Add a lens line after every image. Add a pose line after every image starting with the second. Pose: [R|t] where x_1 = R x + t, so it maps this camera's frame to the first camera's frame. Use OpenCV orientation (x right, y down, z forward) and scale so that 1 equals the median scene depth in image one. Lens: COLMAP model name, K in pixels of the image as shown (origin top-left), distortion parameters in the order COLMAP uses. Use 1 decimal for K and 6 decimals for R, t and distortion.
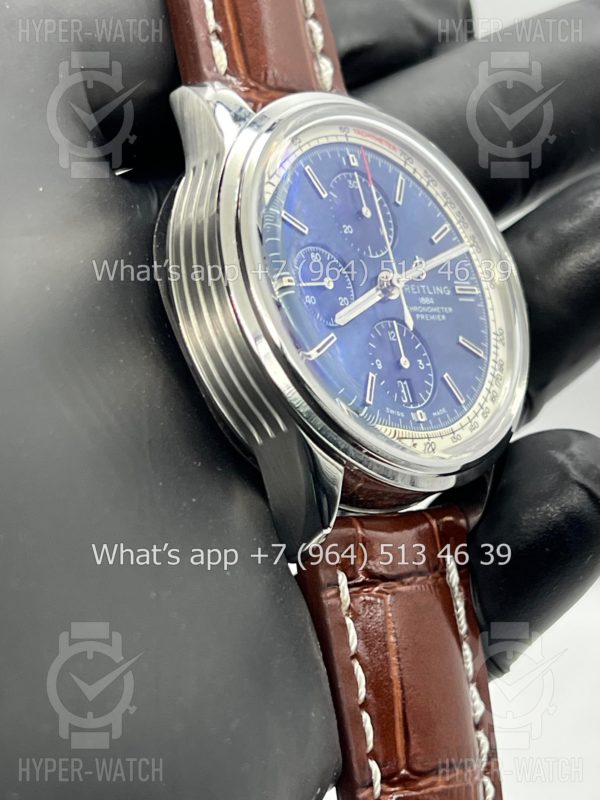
lens RADIAL K [[1934.9, 0, 299.3], [0, 1934.9, 400.9], [0, 0, 1]] dist [0.221514, 0.000000]
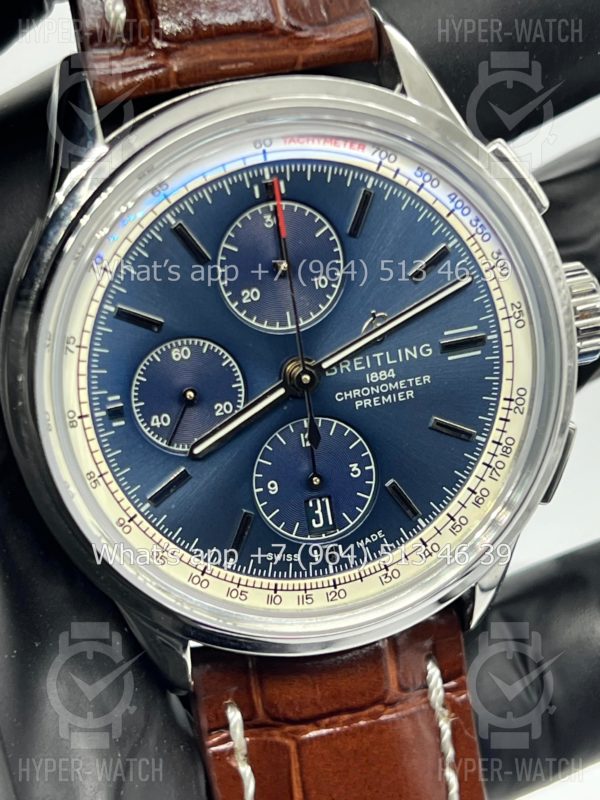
lens RADIAL K [[1934.9, 0, 298.3], [0, 1934.9, 400.8], [0, 0, 1]] dist [0.221514, 0.000000]
pose [[0.854754, 0.202405, -0.477941, 0.388116], [0.070382, 0.867125, 0.493093, -0.403684], [0.514240, -0.455111, 0.726933, 0.457706]]
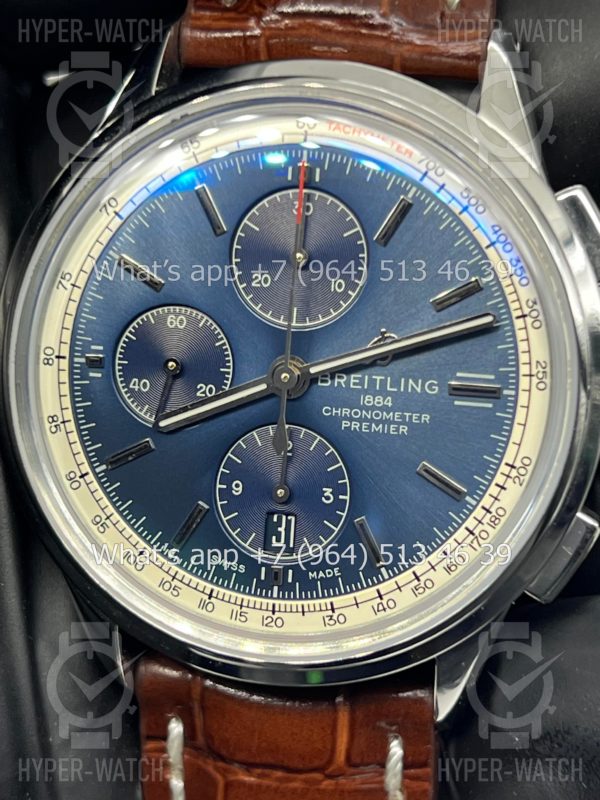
lens RADIAL K [[1934.9, 0, 305.2], [0, 1934.9, 398.5], [0, 0, 1]] dist [0.221514, 0.000000]
pose [[0.560592, 0.326829, -0.760868, 0.557325], [-0.019009, 0.923657, 0.382749, -0.306471], [0.827874, -0.200103, 0.524007, 0.637073]]
